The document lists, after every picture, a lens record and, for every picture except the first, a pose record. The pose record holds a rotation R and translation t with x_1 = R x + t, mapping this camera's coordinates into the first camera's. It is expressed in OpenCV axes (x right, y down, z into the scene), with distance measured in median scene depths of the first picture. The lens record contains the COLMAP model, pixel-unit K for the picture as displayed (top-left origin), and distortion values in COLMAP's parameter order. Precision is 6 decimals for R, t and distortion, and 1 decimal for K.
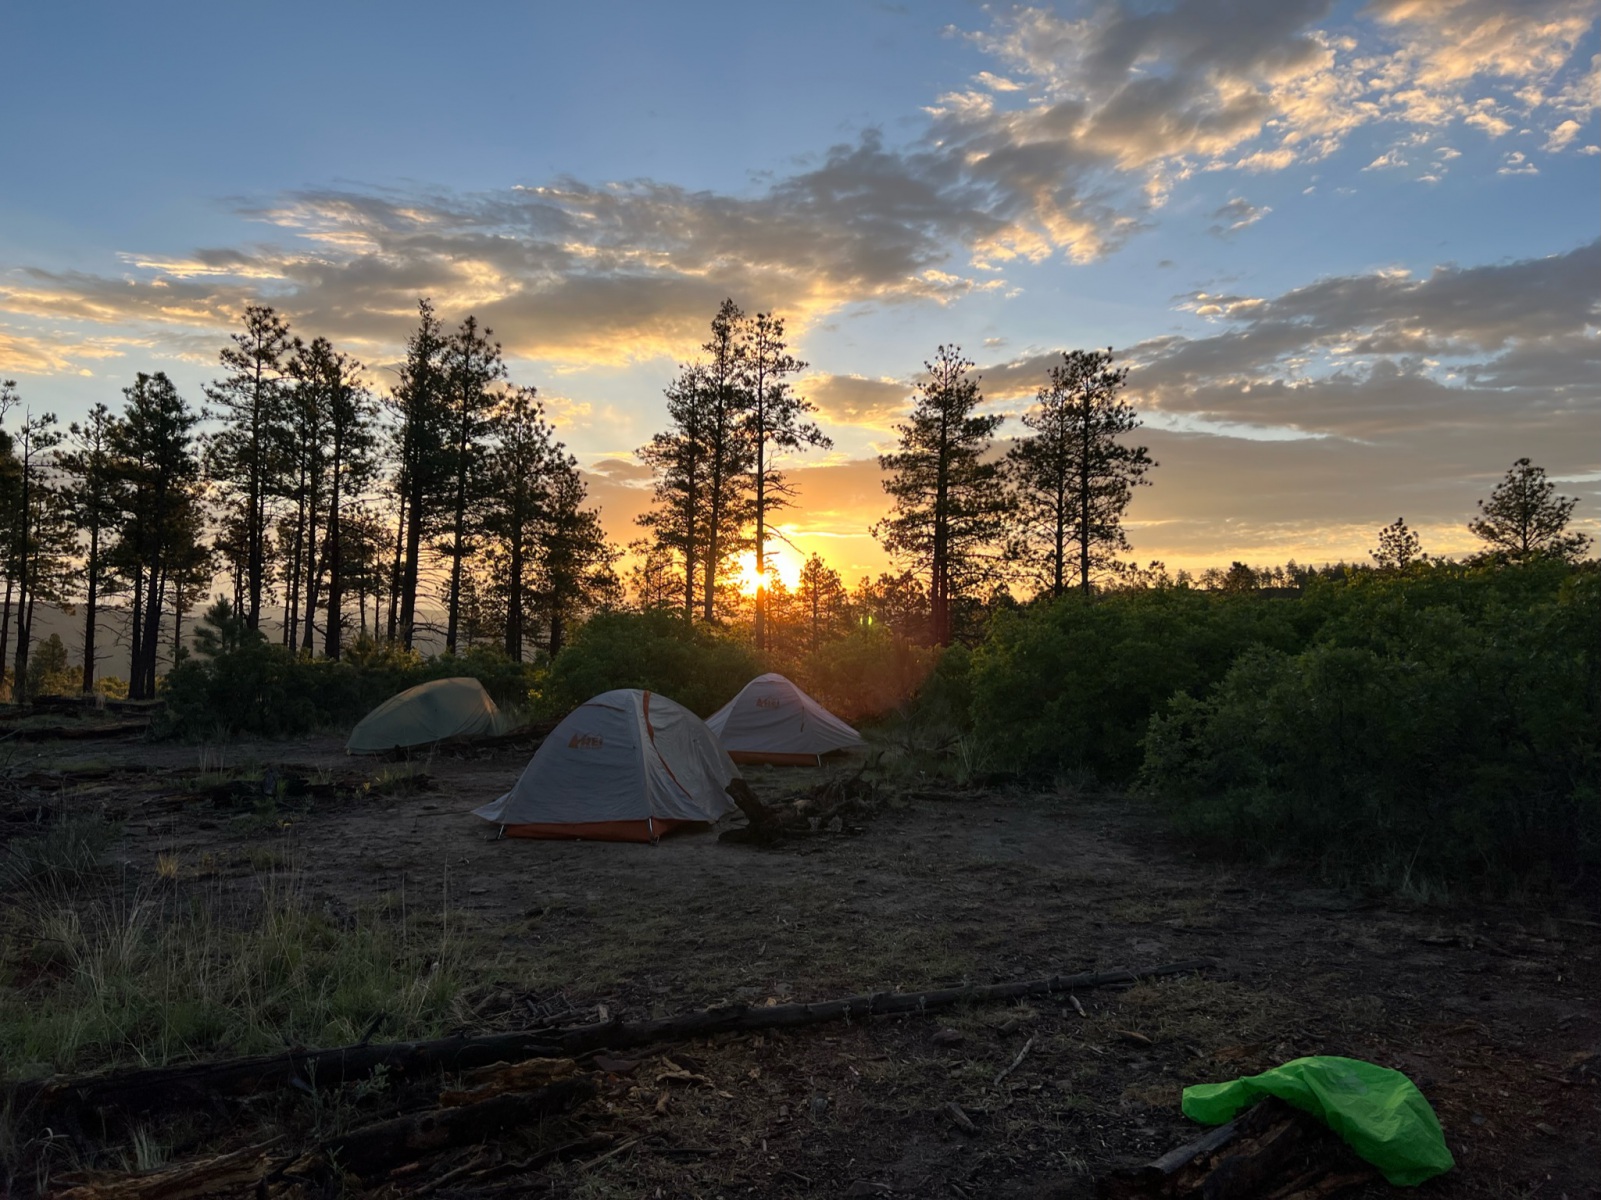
lens RADIAL K [[1192.9, 0, 816.1], [0, 1192.9, 608.9], [0, 0, 1]] dist [0.057189, -0.059717]
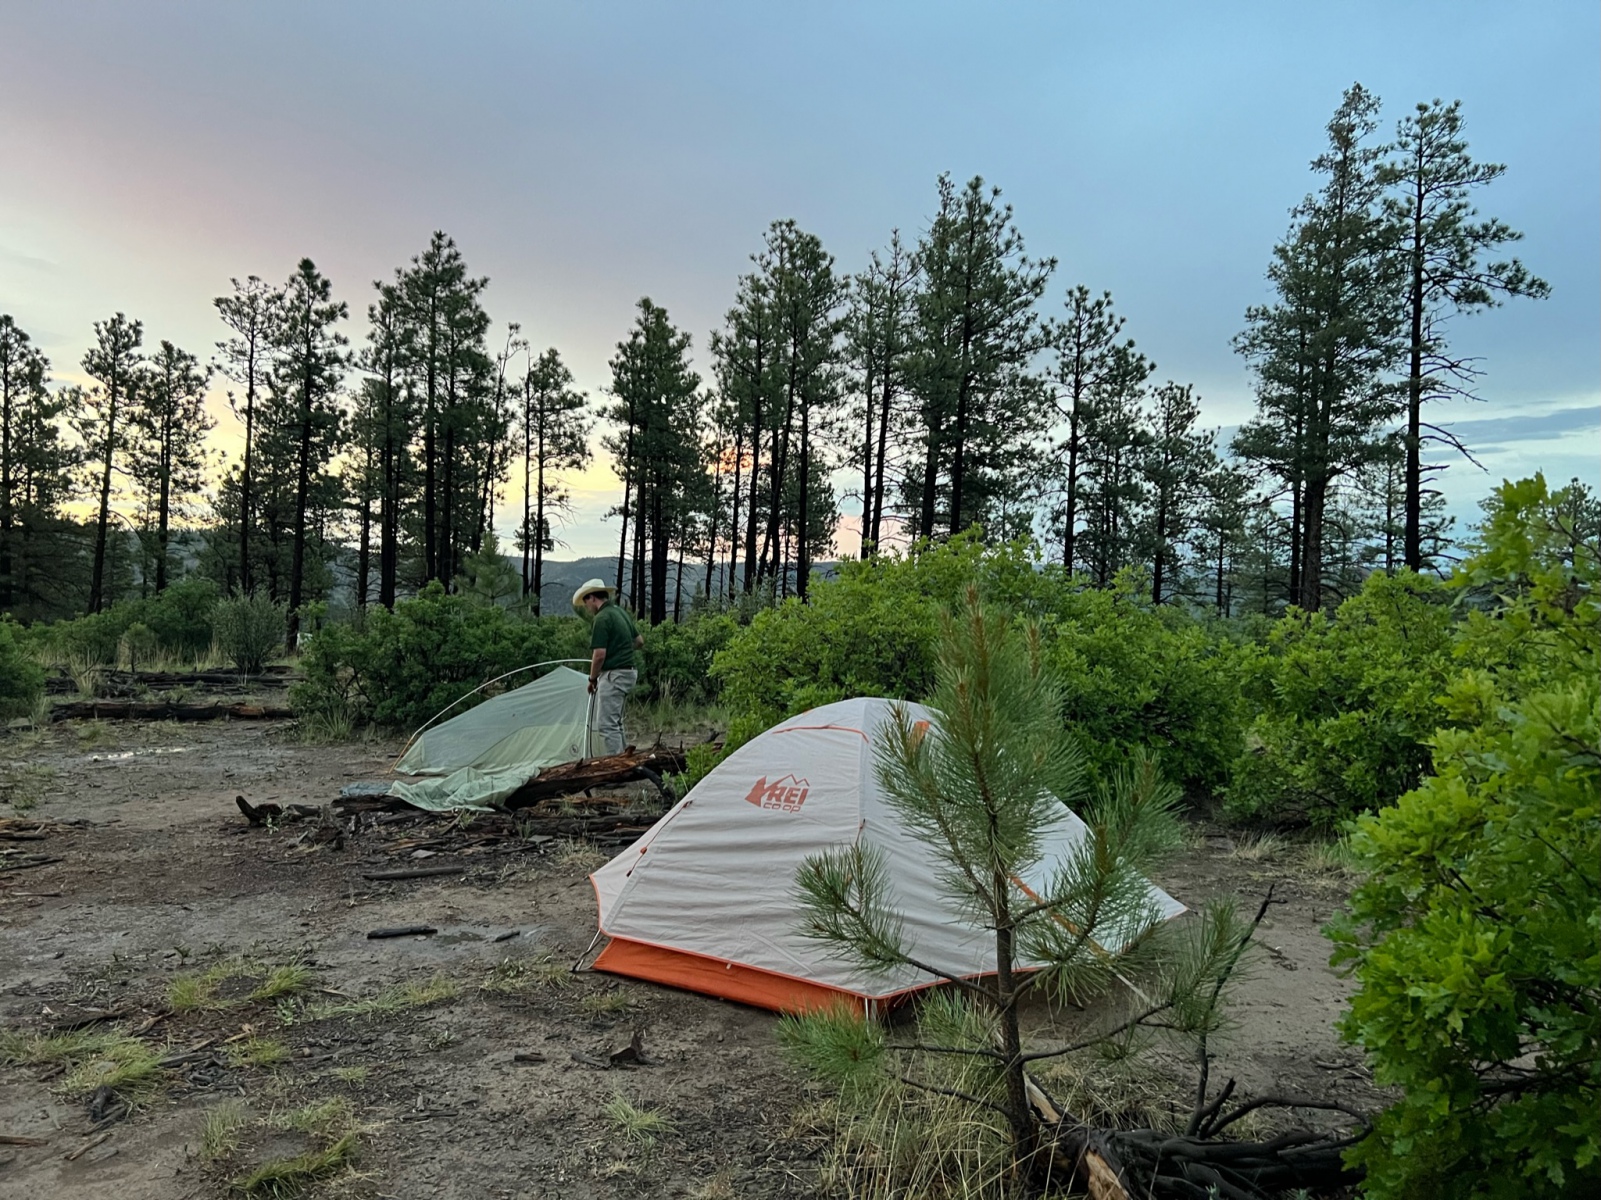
lens RADIAL K [[1192.9, 0, 804.0], [0, 1192.9, 598.1], [0, 0, 1]] dist [0.057189, -0.059717]
pose [[0.825524, 0.008922, -0.564296, 0.051952], [0.006403, 0.999663, 0.025173, 0.006251], [0.564330, -0.024394, 0.825189, 0.256567]]
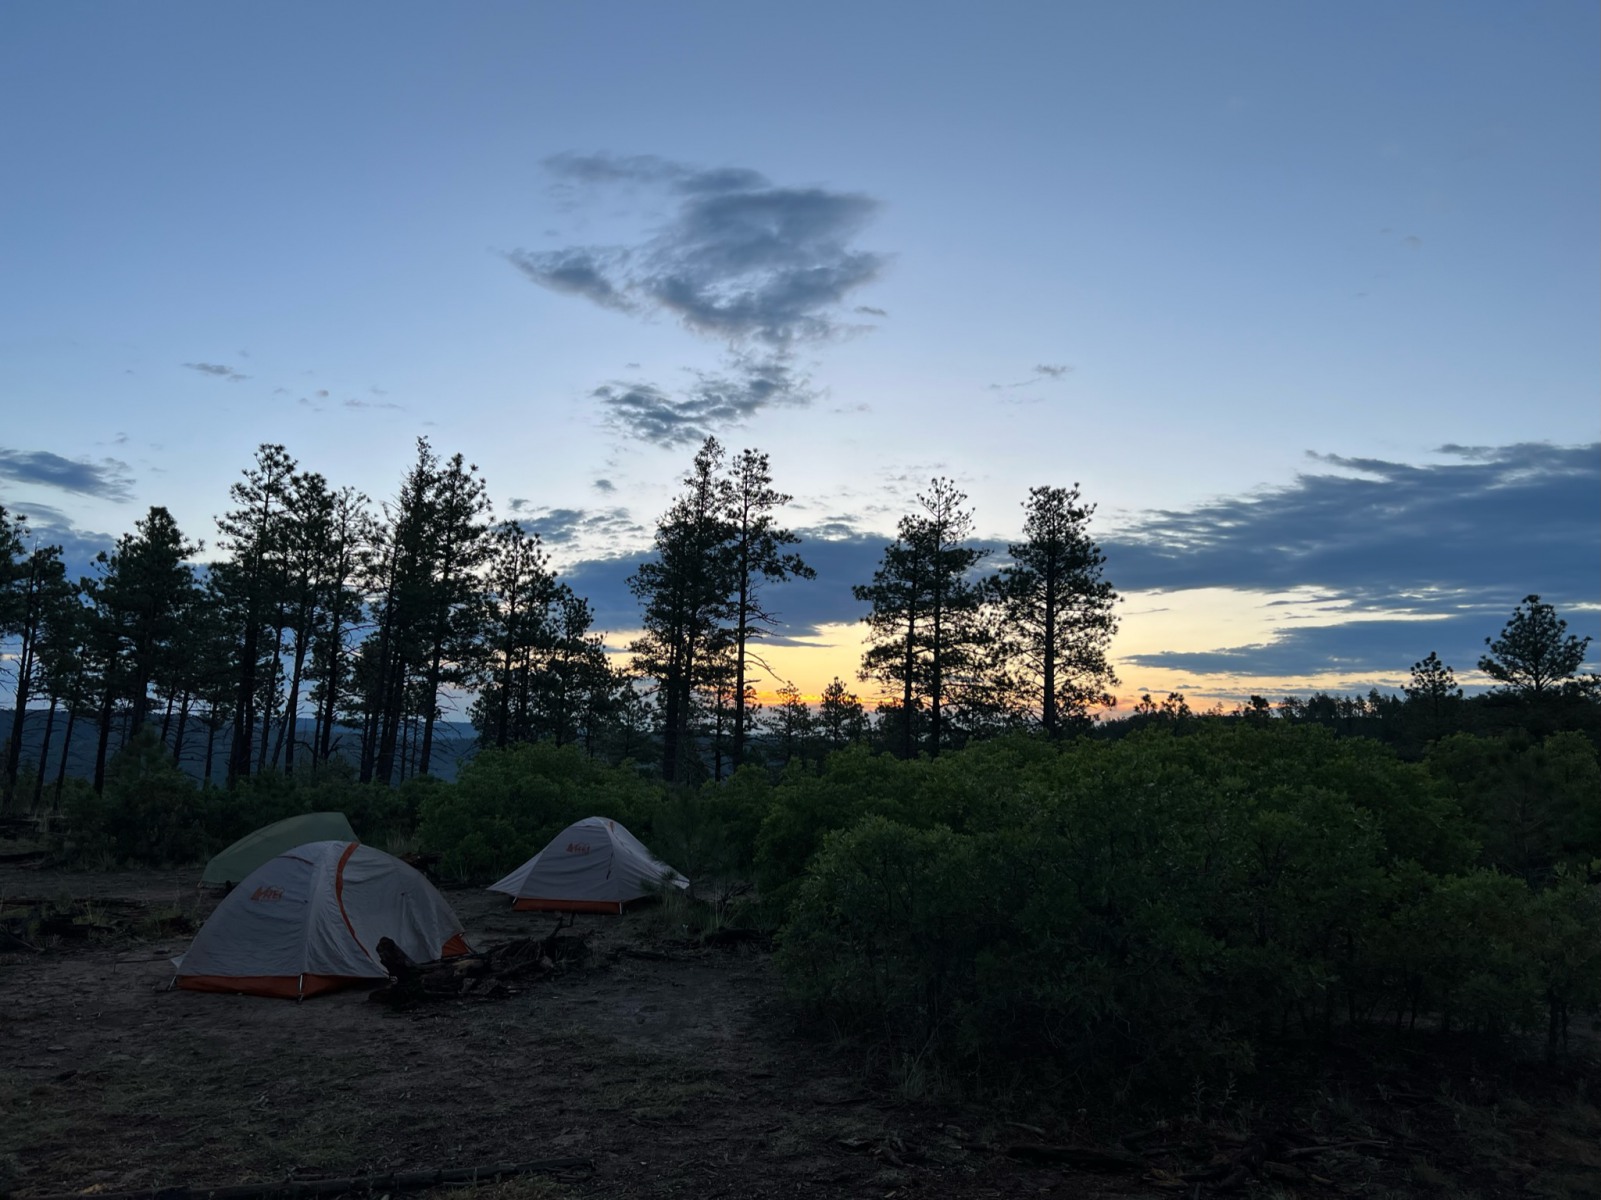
lens RADIAL K [[1192.9, 0, 795.5], [0, 1192.9, 605.2], [0, 0, 1]] dist [0.057189, -0.059717]
pose [[0.997041, 0.008443, -0.076409, 0.076045], [-0.016298, 0.994572, -0.102771, -0.008043], [0.075127, 0.103712, 0.991766, -0.001827]]
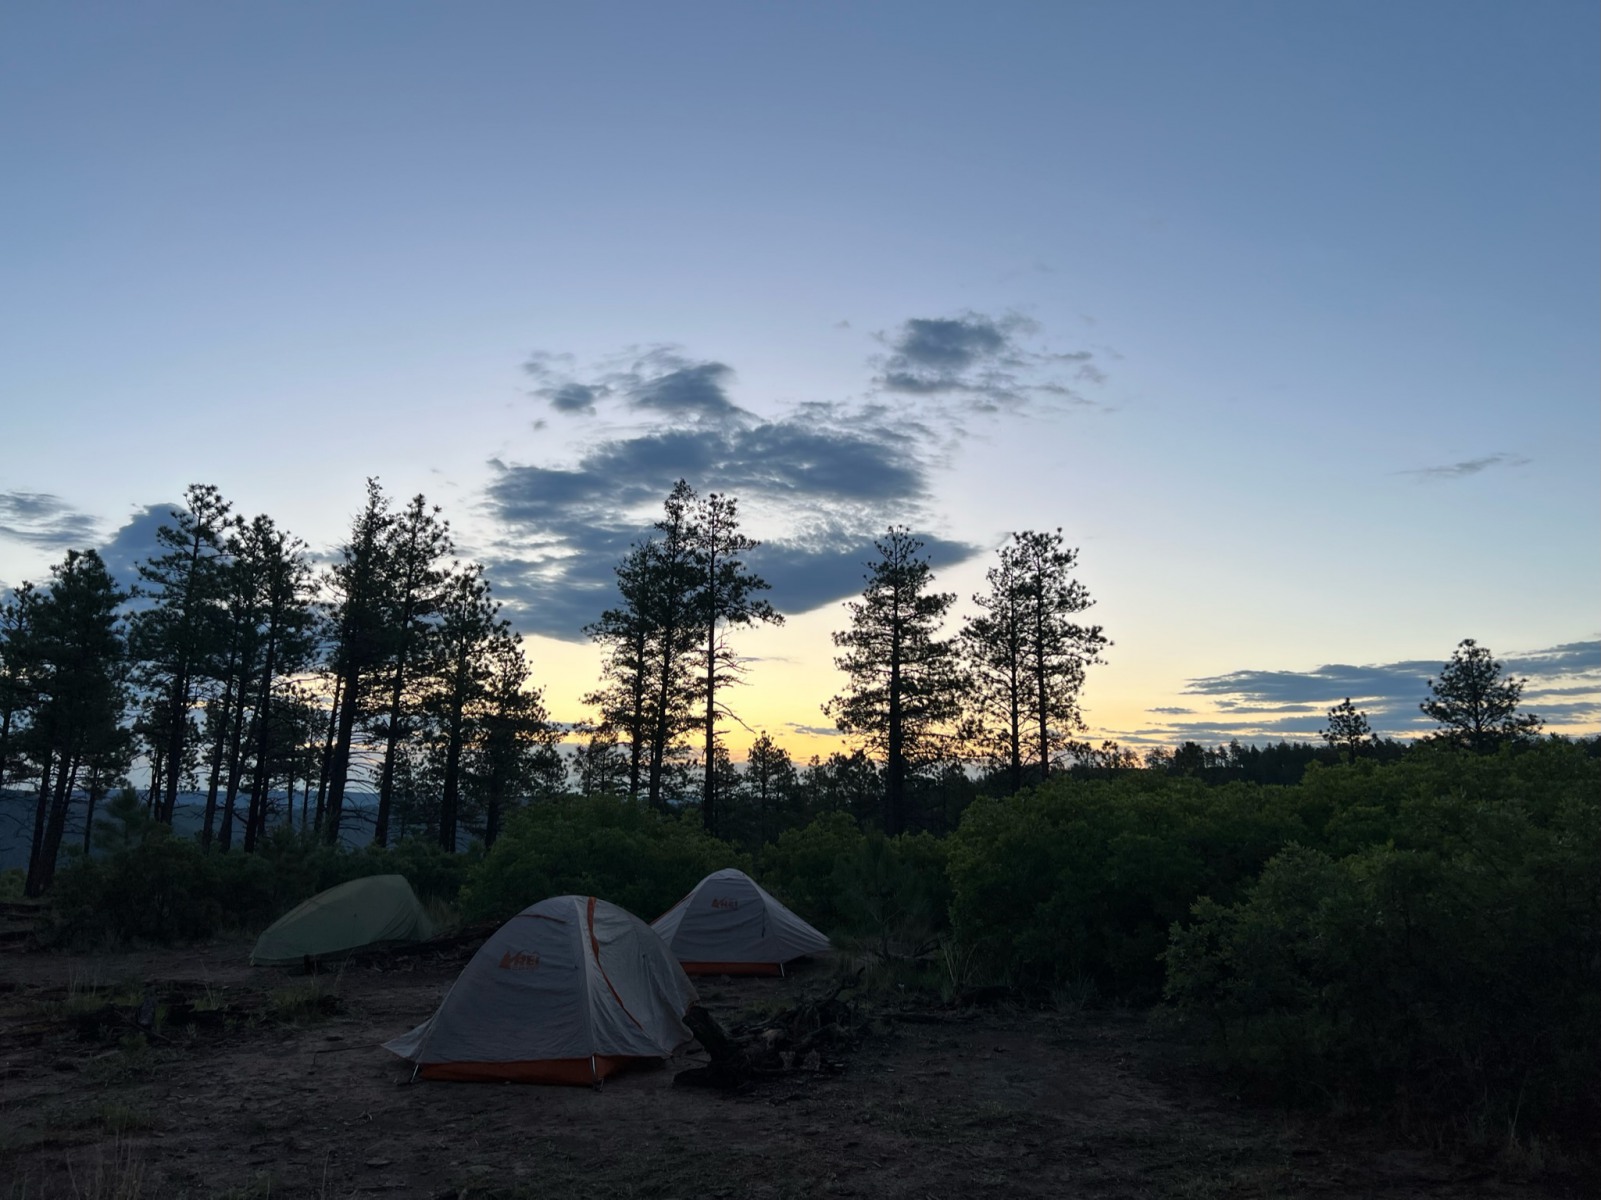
lens RADIAL K [[1192.9, 0, 811.3], [0, 1192.9, 586.0], [0, 0, 1]] dist [0.057189, -0.059717]
pose [[0.999162, 0.002895, 0.040821, -0.004403], [0.003972, 0.985923, -0.167150, -0.002041], [-0.040730, 0.167173, 0.985086, 0.021655]]
